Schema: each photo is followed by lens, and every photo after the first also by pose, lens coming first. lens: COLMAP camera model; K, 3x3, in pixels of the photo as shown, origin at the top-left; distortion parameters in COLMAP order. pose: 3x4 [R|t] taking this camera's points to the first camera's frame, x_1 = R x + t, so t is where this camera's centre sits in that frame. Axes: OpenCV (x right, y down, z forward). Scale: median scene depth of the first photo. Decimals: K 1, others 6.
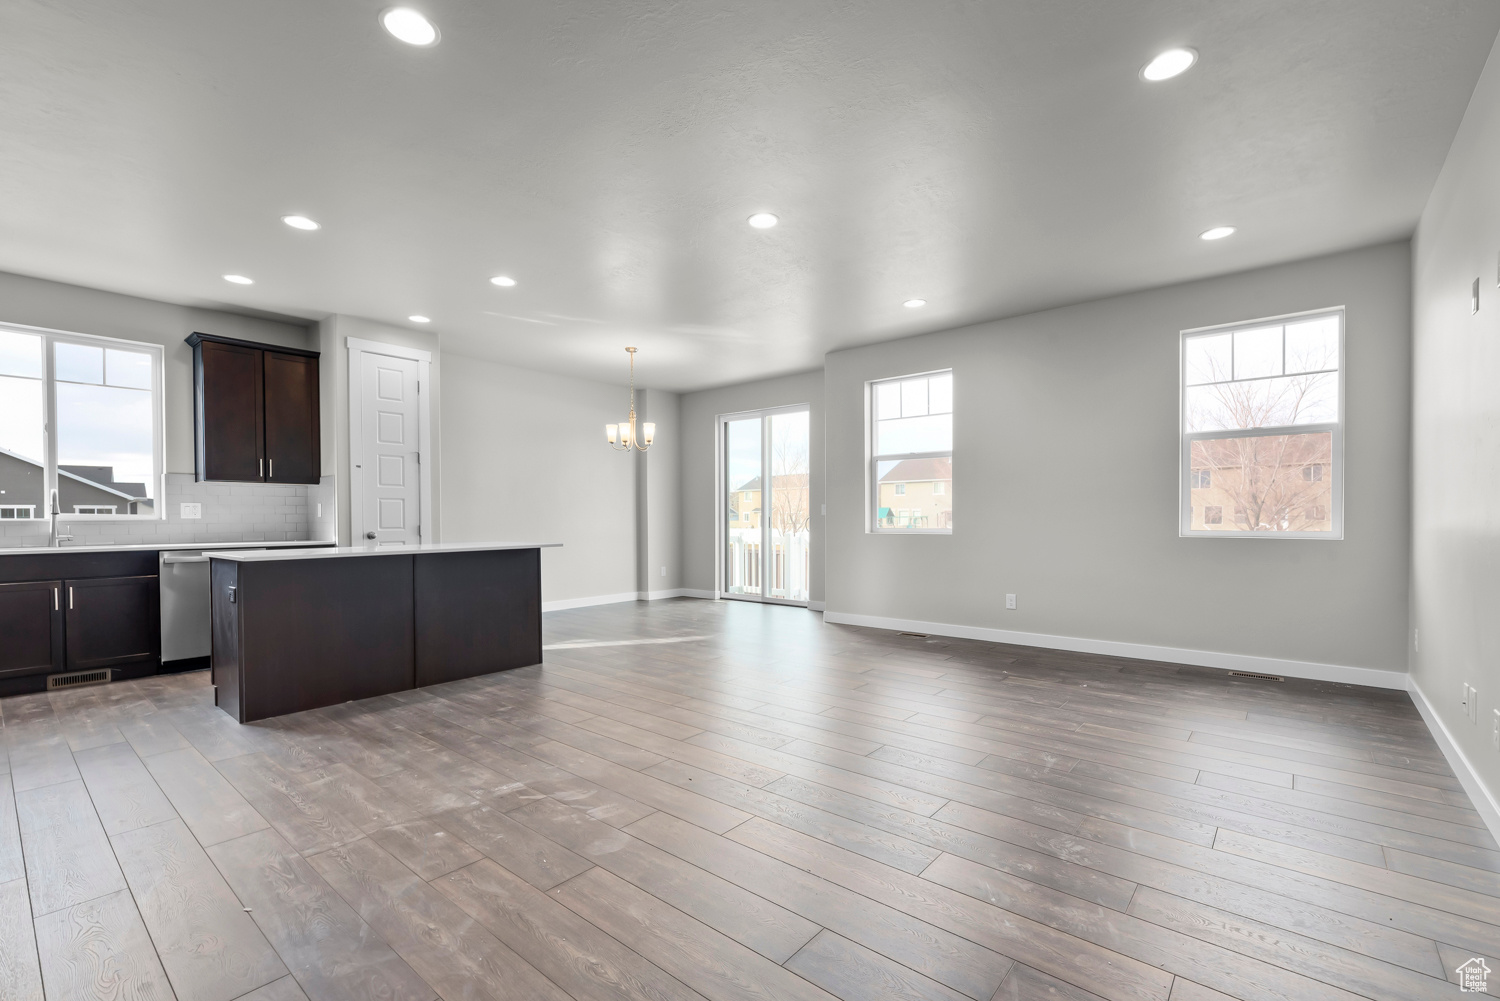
lens RADIAL K [[655.6, 0, 752.0], [0, 655.6, 523.1], [0, 0, 1]] dist [-0.001048, 0.000592]
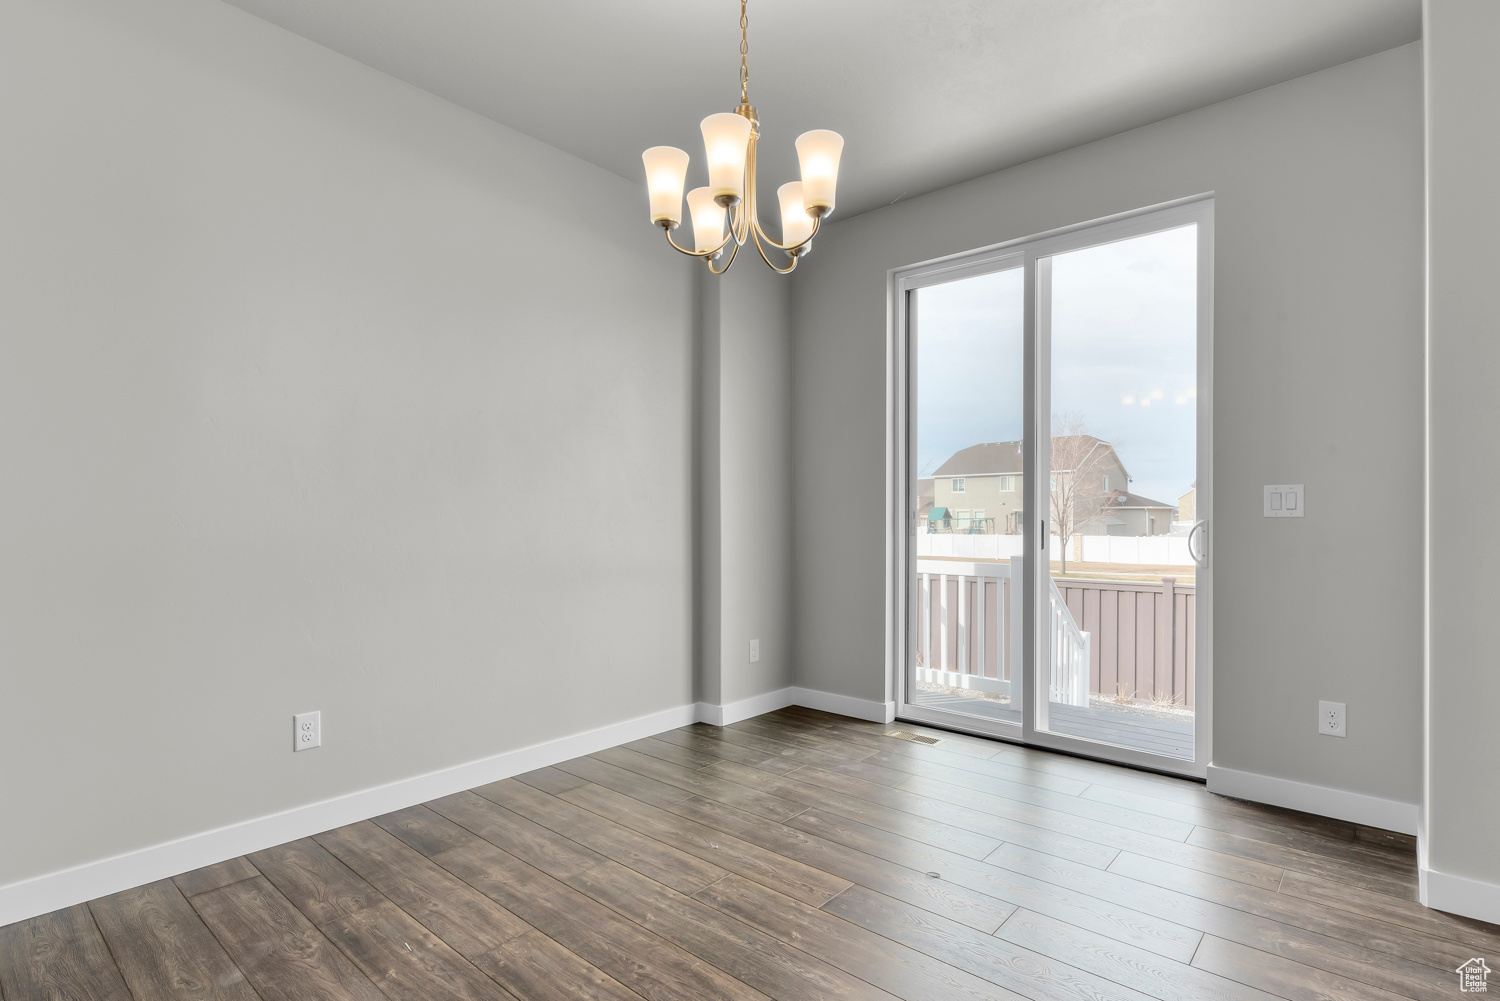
lens RADIAL K [[733.9, 0, 741.7], [0, 733.9, 510.4], [0, 0, 1]] dist [0.011459, -0.000268]
pose [[0.999450, 0.014720, -0.029706, -0.174096], [-0.015205, 0.999754, -0.016165, -0.008144], [0.029461, 0.016608, 0.999428, 0.719499]]
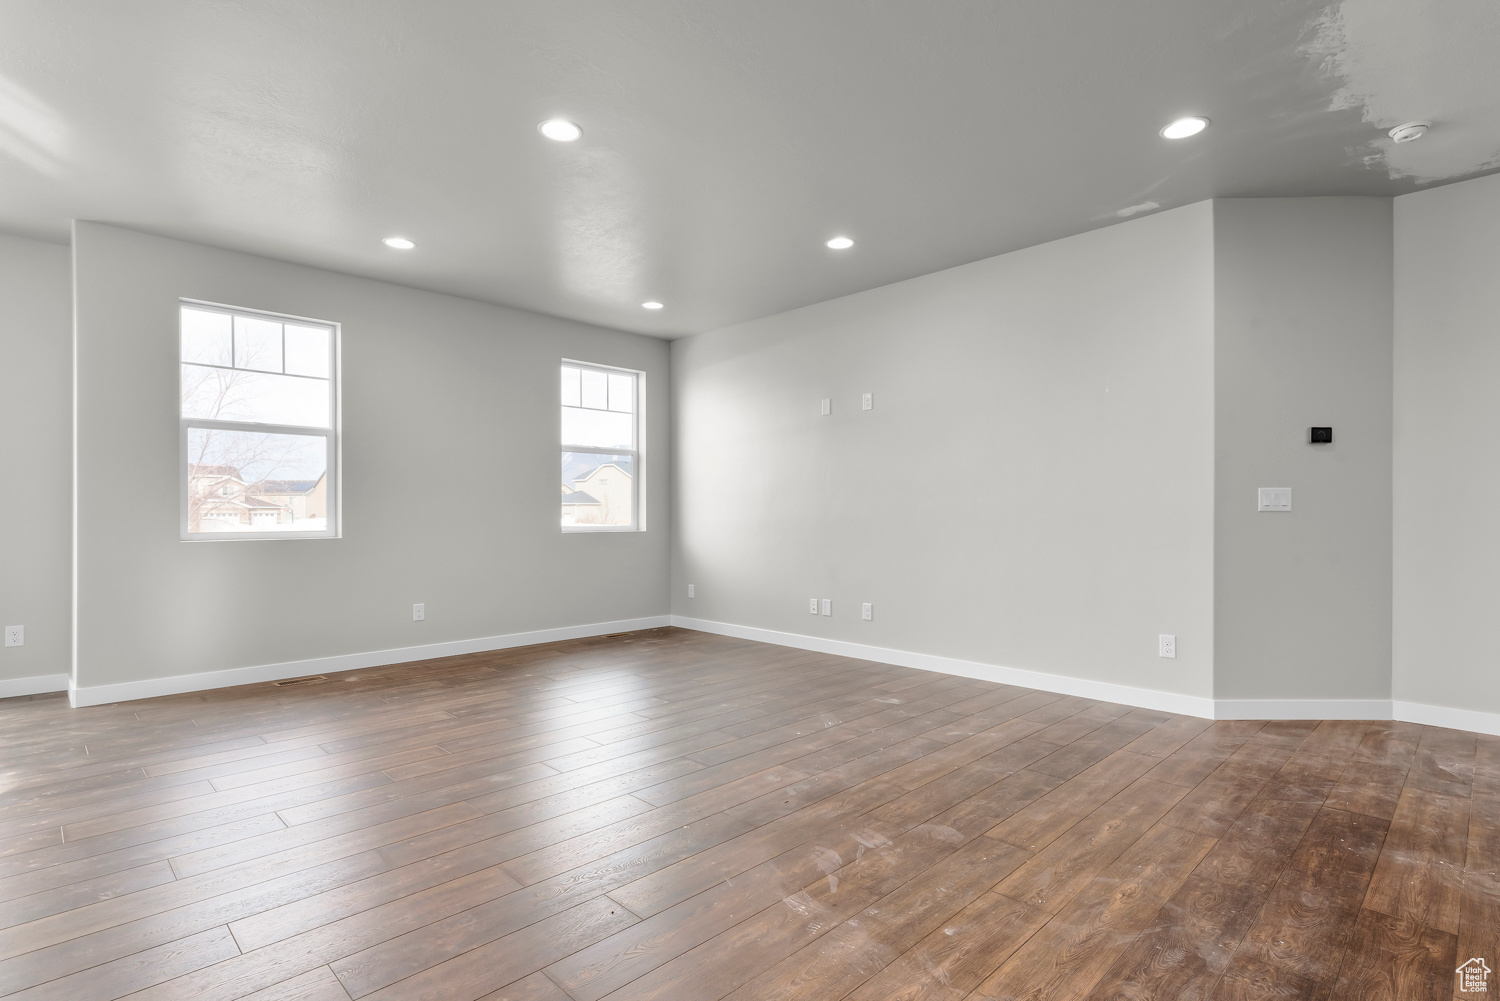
lens RADIAL K [[733.9, 0, 755.6], [0, 733.9, 505.9], [0, 0, 1]] dist [0.011459, -0.000268]
pose [[0.092022, 0.013933, 0.995659, -0.476466], [0.011945, 0.999815, -0.015095, -0.002138], [-0.995685, 0.013282, 0.091839, 0.401086]]
